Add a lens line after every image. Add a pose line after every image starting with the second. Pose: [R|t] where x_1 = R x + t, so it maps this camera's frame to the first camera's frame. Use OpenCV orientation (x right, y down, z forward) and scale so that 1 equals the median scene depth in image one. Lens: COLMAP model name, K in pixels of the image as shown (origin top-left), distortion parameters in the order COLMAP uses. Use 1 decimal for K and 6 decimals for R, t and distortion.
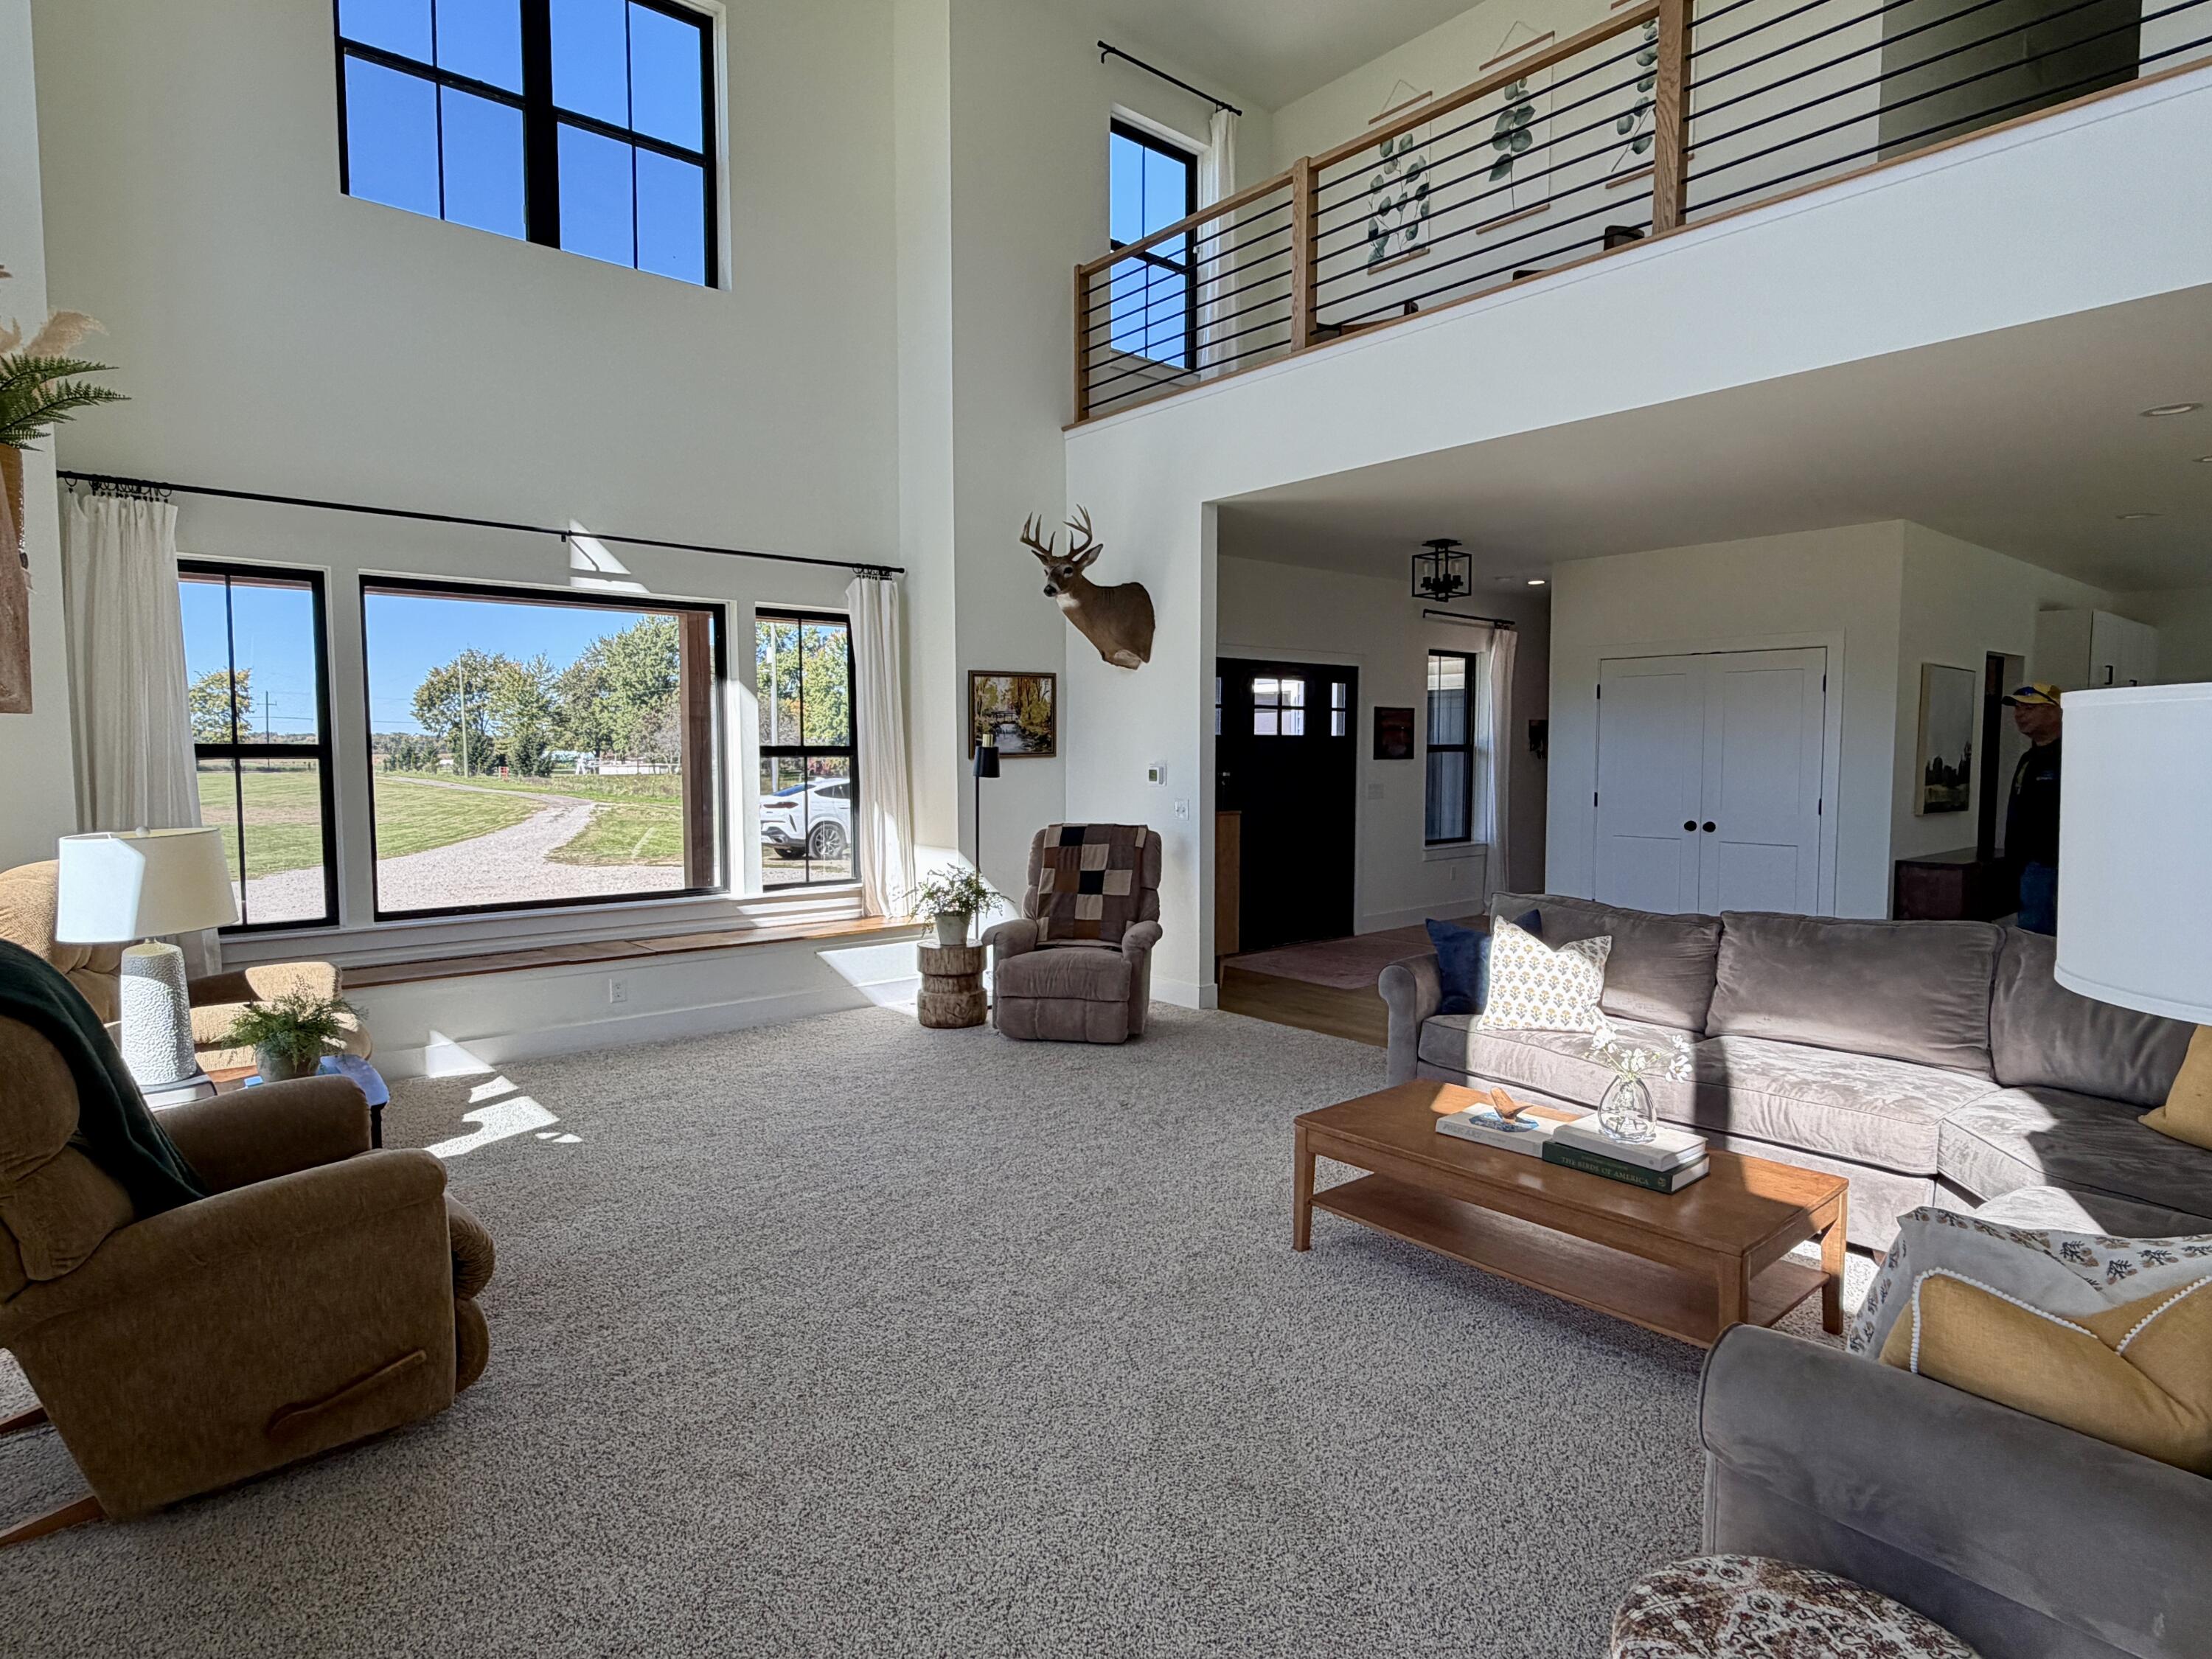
lens RADIAL K [[1201.1, 0, 1106.1], [0, 1201.1, 826.3], [0, 0, 1]] dist [-0.001382, 0.000241]
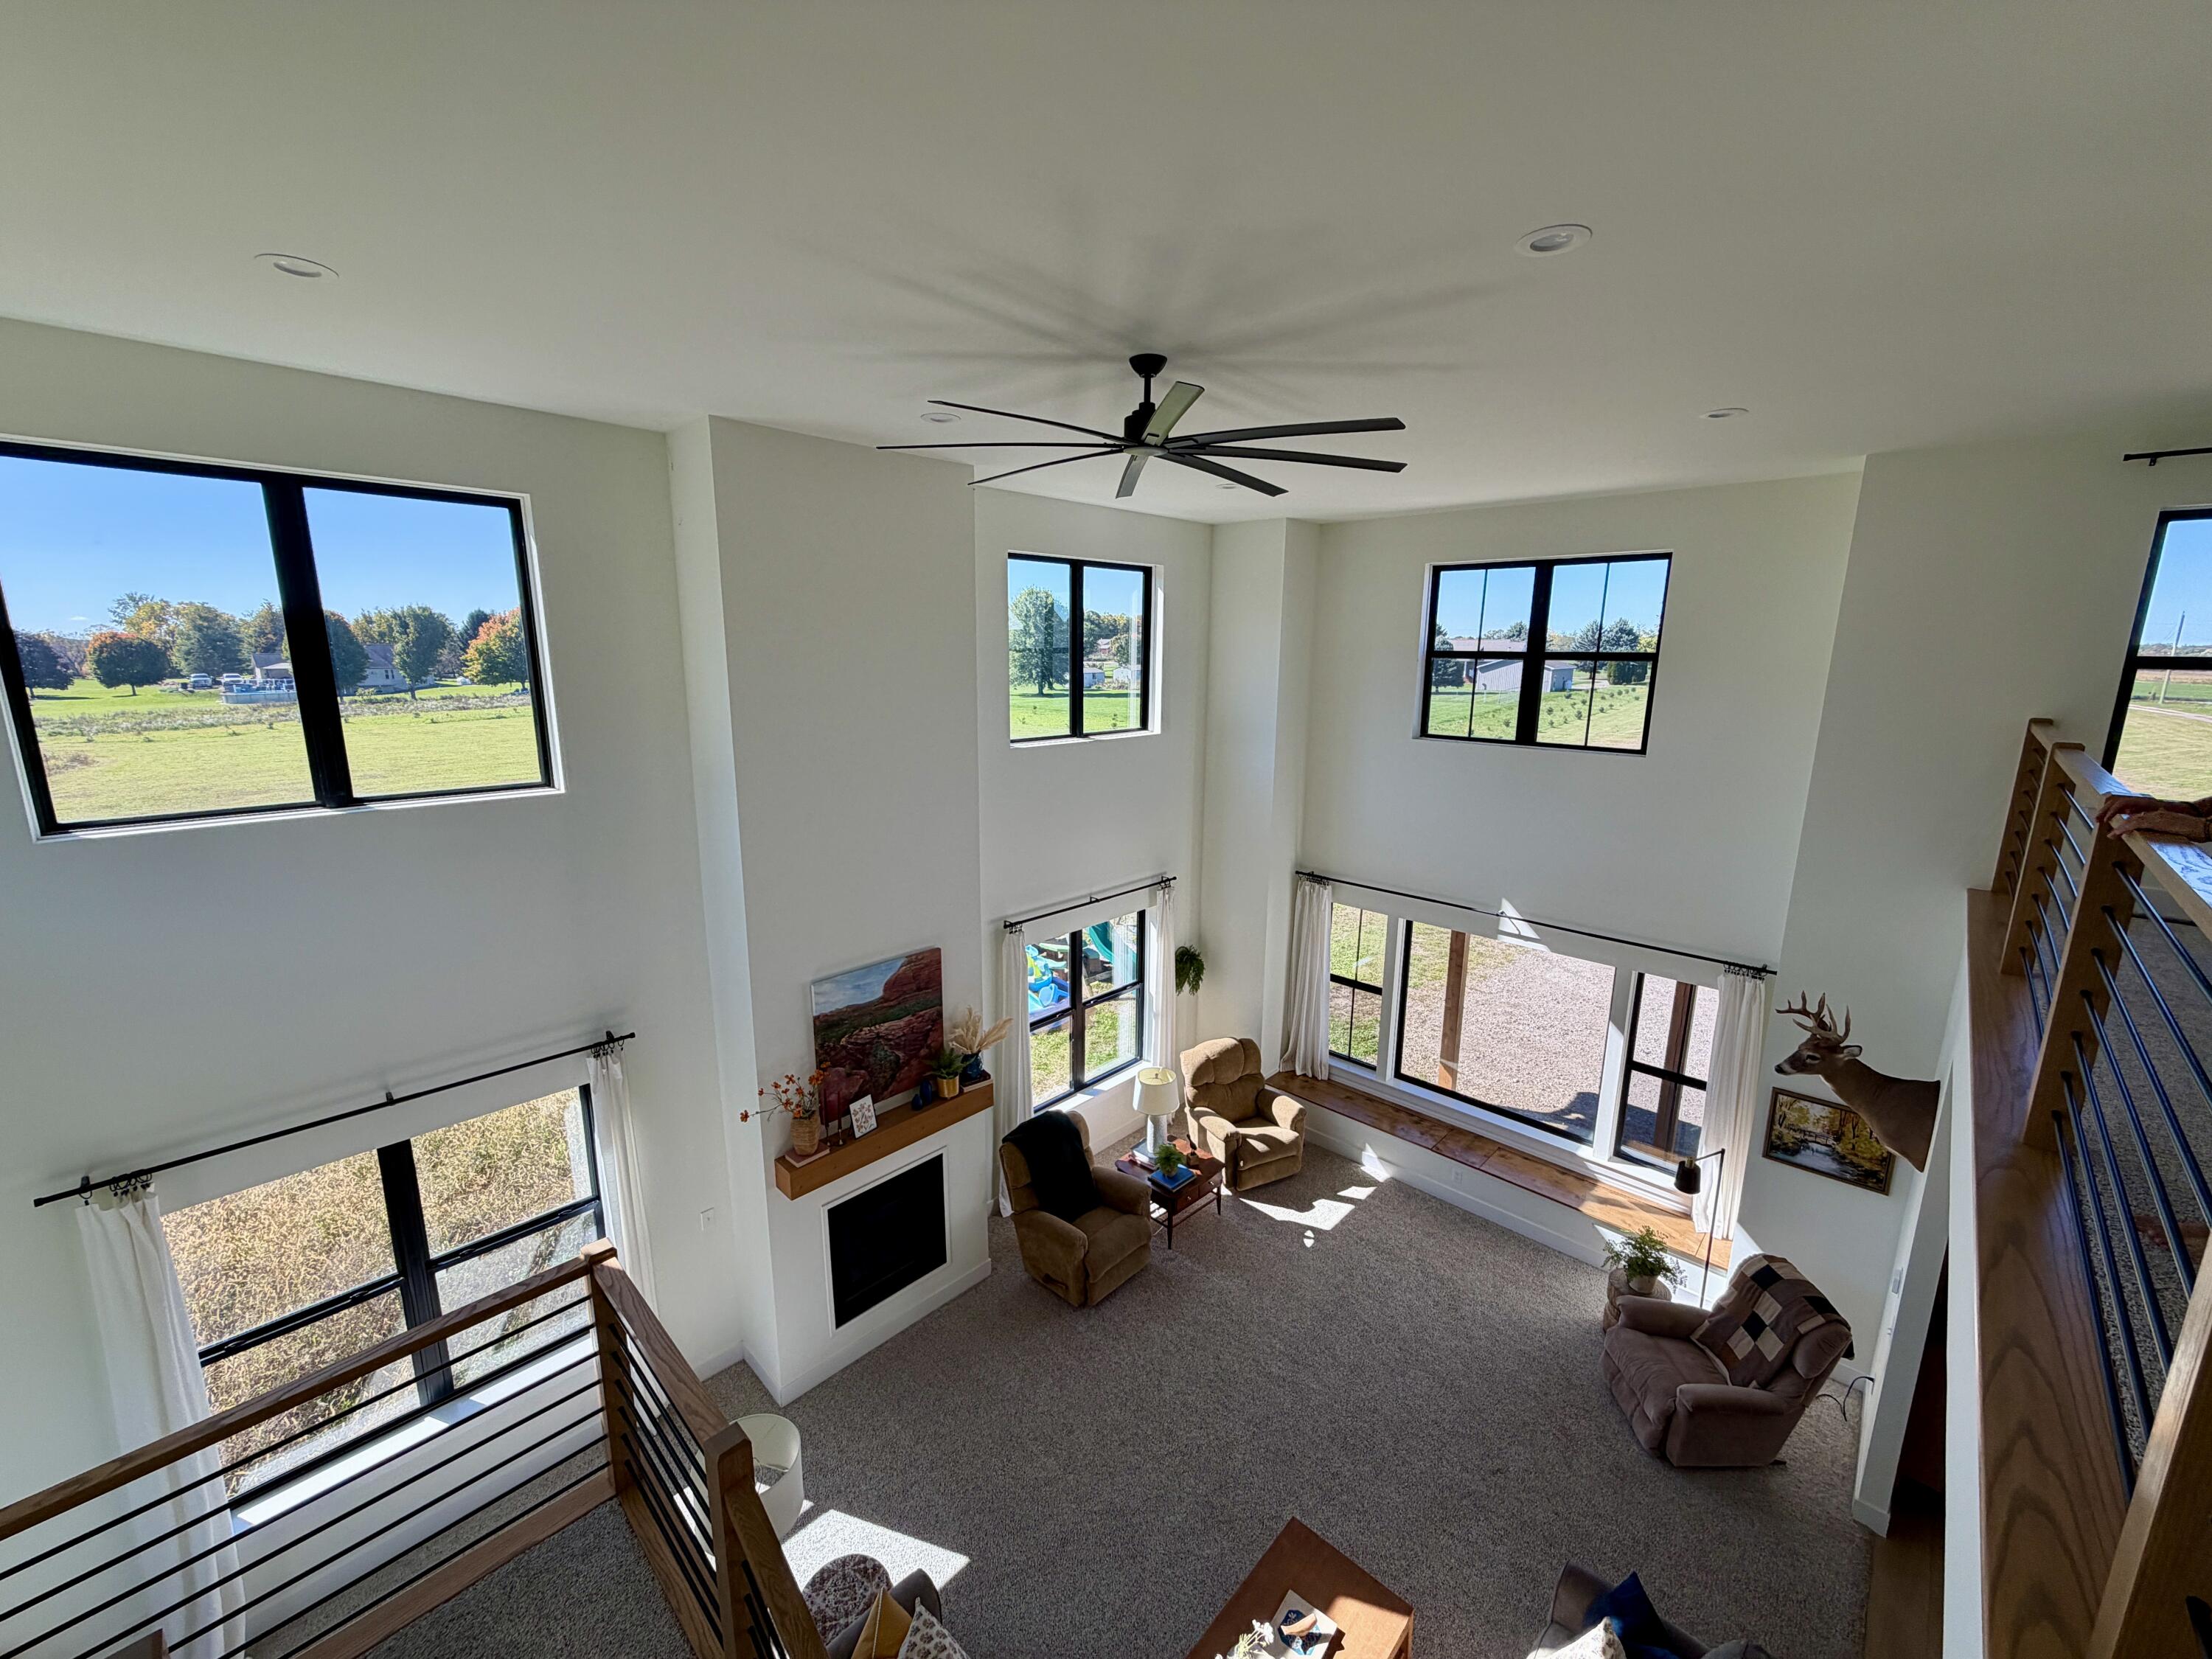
lens RADIAL K [[880.5, 0, 1098.6], [0, 880.5, 830.2], [0, 0, 1]] dist [-0.000896, 0.000393]
pose [[0.086183, 0.203810, -0.975210, 0.622793], [-0.069431, 0.977701, 0.198194, -0.510307], [0.993857, 0.050629, 0.098412, 0.275907]]
